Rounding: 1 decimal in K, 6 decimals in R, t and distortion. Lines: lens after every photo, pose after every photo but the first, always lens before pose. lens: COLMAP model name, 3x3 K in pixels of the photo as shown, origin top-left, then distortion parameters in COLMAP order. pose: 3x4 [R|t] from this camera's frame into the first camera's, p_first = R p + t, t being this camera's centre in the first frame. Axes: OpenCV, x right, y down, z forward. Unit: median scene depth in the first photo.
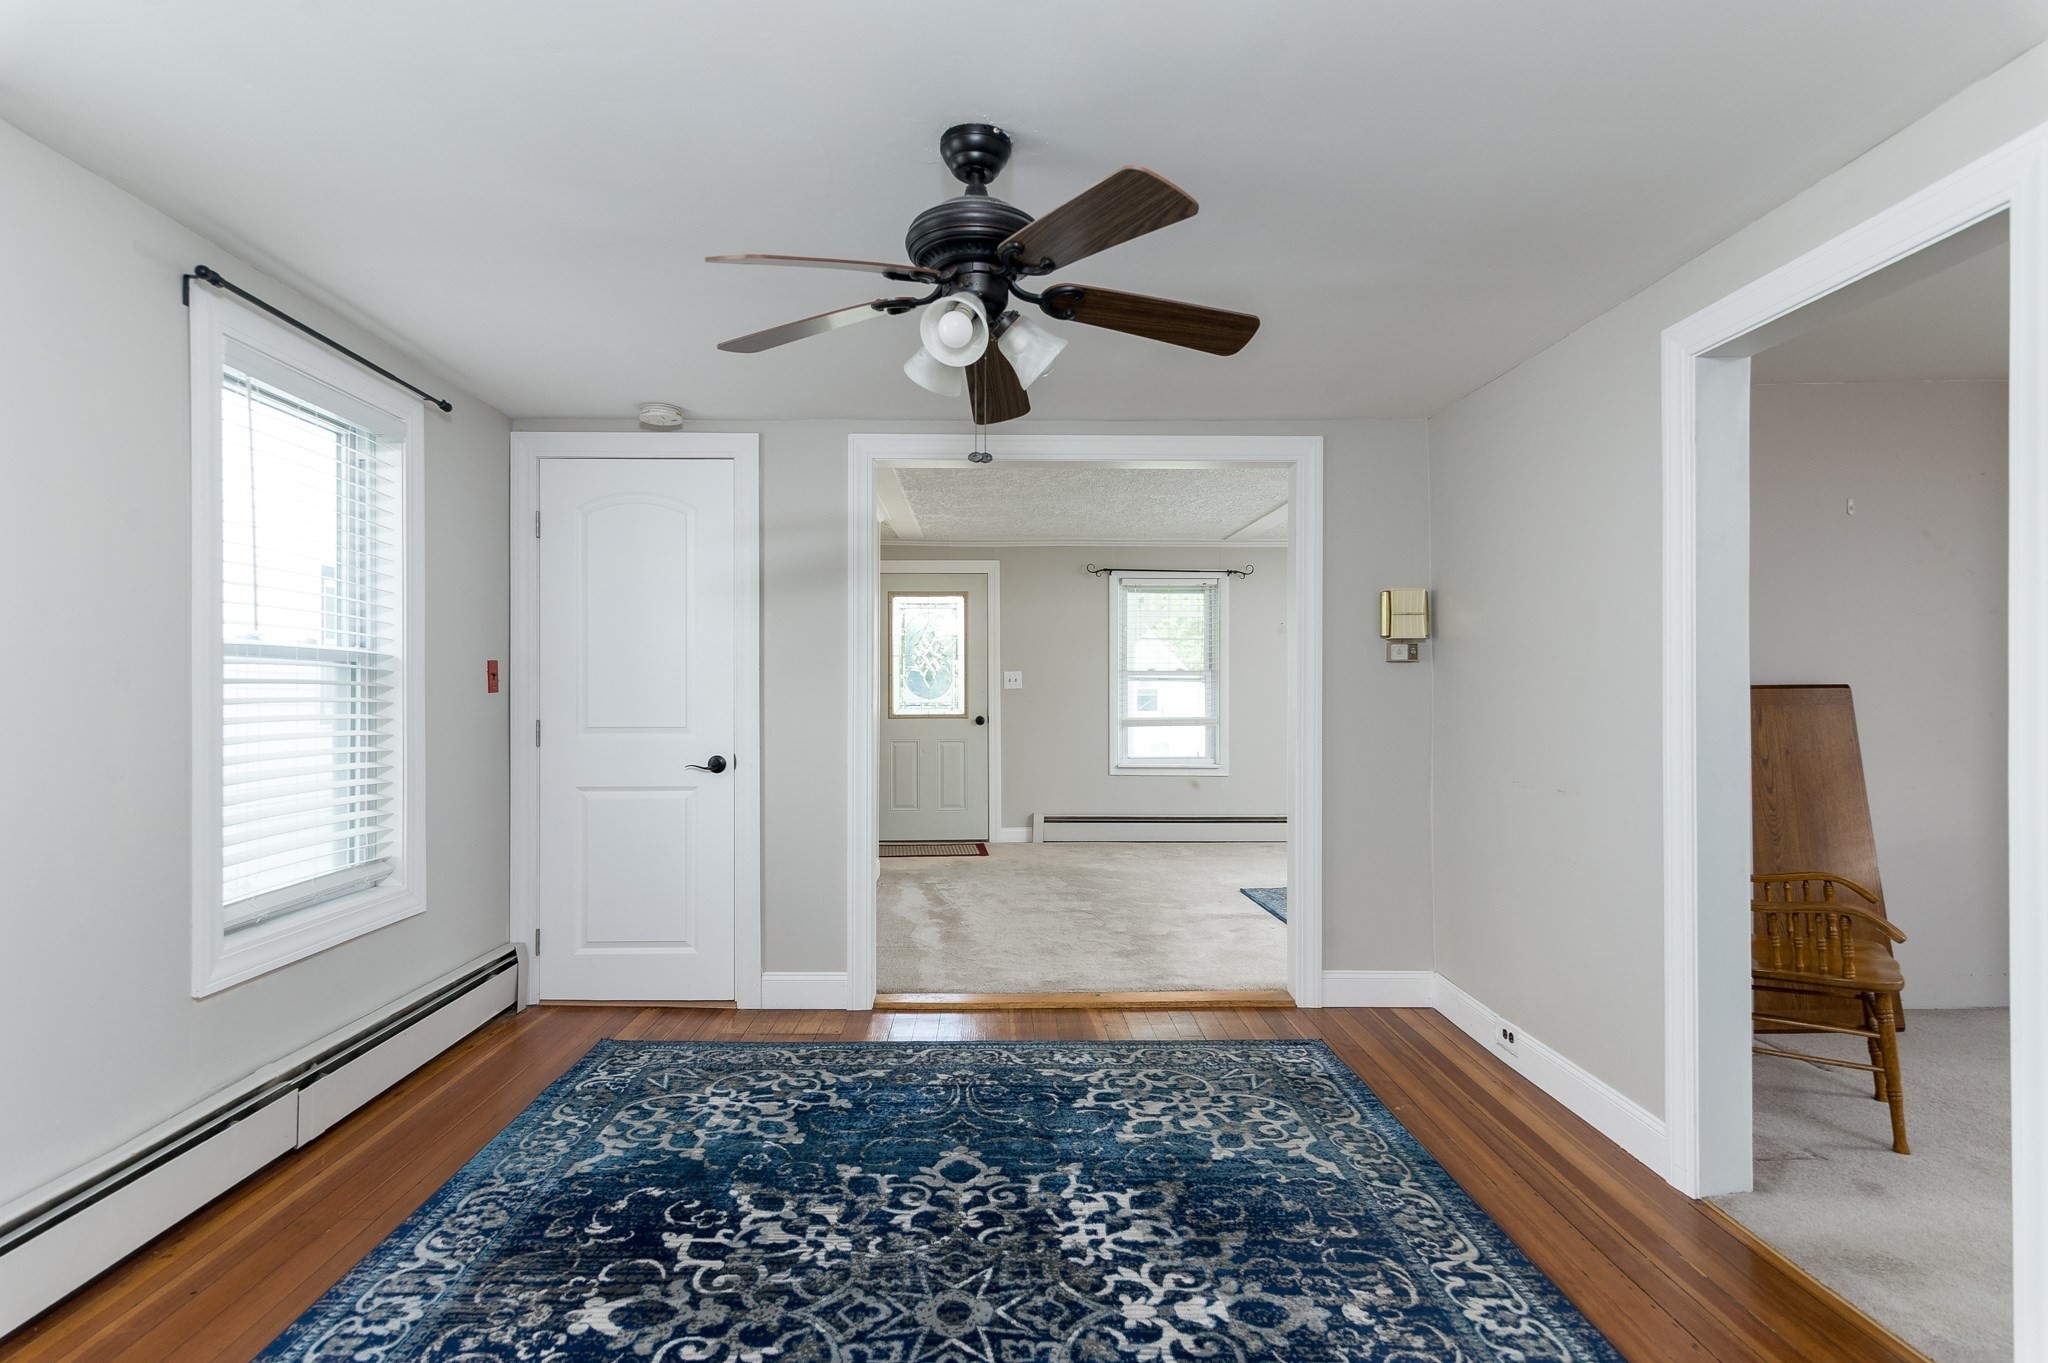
lens RADIAL K [[1062.4, 0, 1023.8], [0, 1062.4, 682.4], [0, 0, 1]] dist [-0.000640, 0.000354]
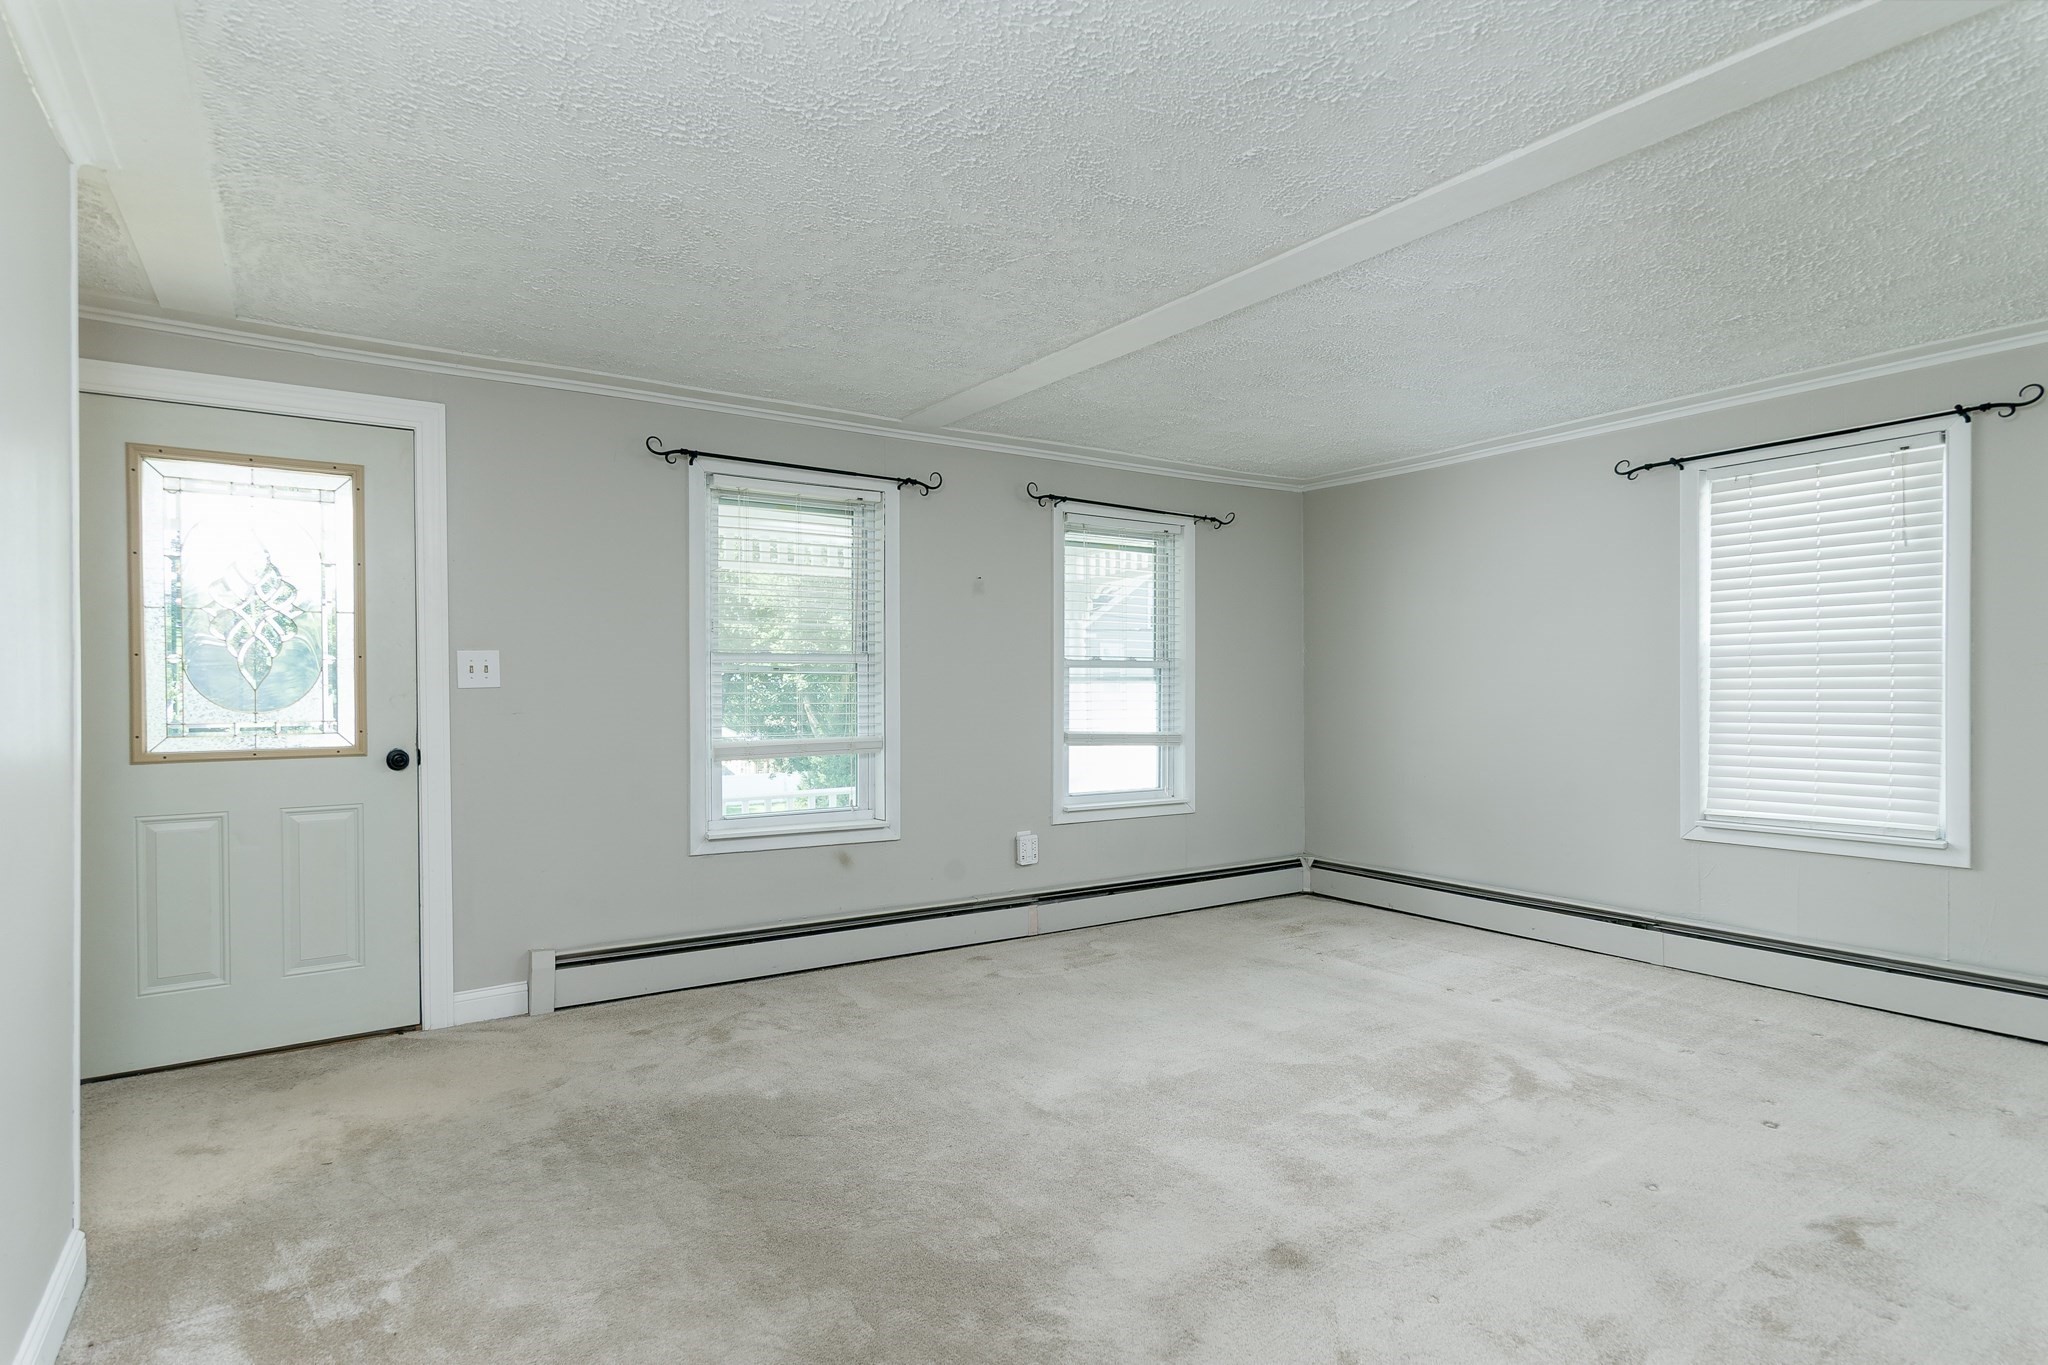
lens RADIAL K [[1031.4, 0, 1006.6], [0, 1031.4, 696.1], [0, 0, 1]] dist [-0.001098, 0.000254]
pose [[0.861893, -0.006599, 0.507047, -0.133966], [-0.000144, 0.999912, 0.013259, 0.012063], [-0.507090, -0.011500, 0.861816, 1.670345]]
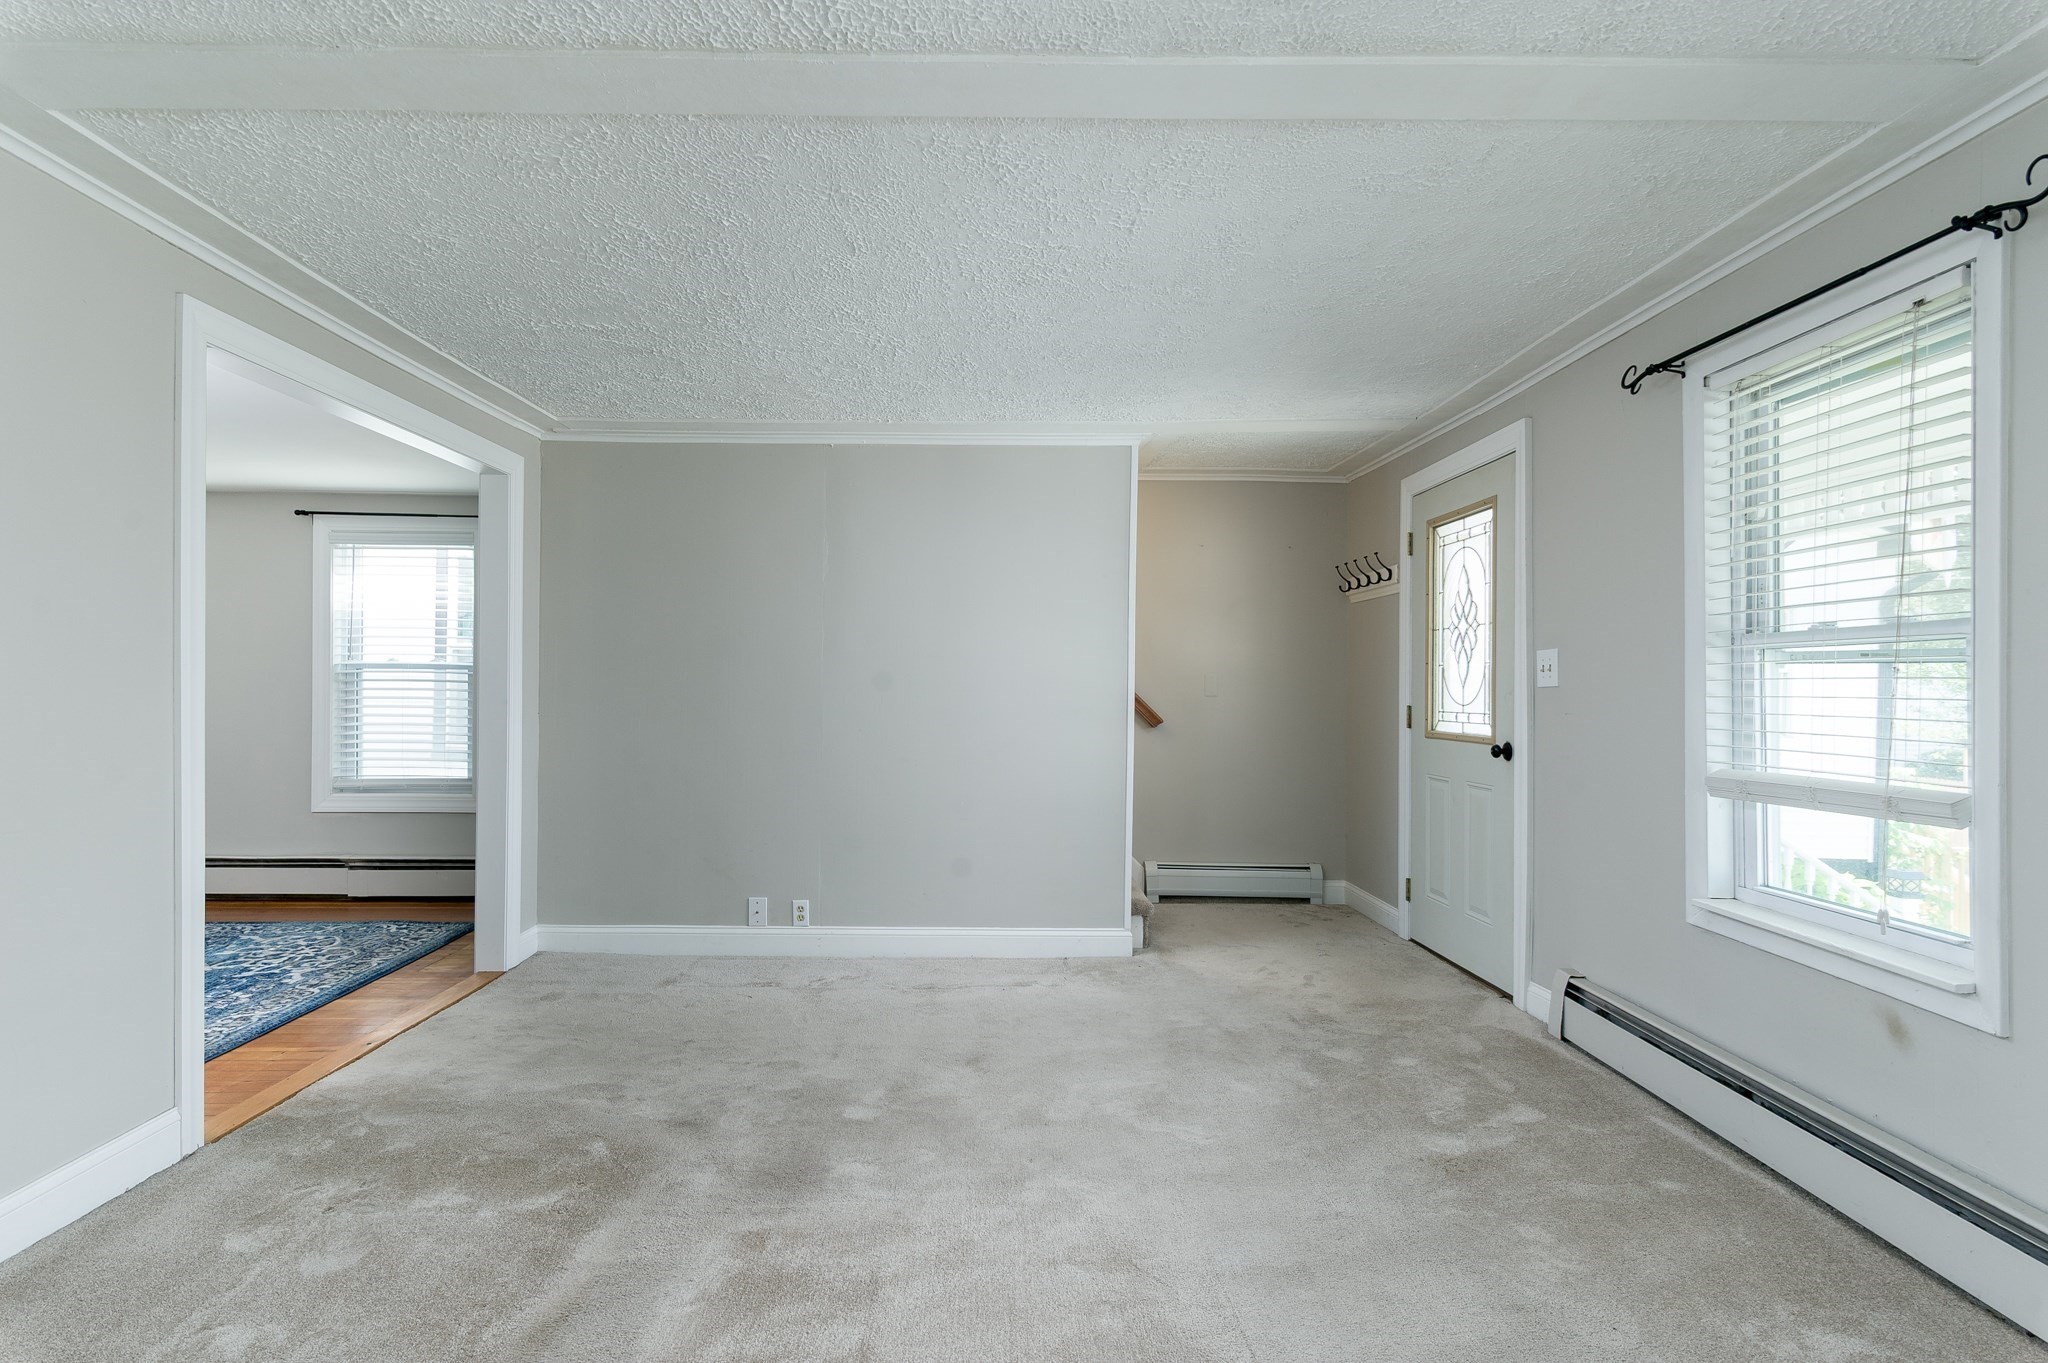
lens RADIAL K [[1062.4, 0, 1025.8], [0, 1062.4, 687.9], [0, 0, 1]] dist [-0.000640, 0.000354]
pose [[-0.037891, 0.000841, -0.999282, 1.527377], [0.002388, 0.999997, 0.000751, 0.018011], [0.999279, -0.002358, -0.037893, 2.649700]]
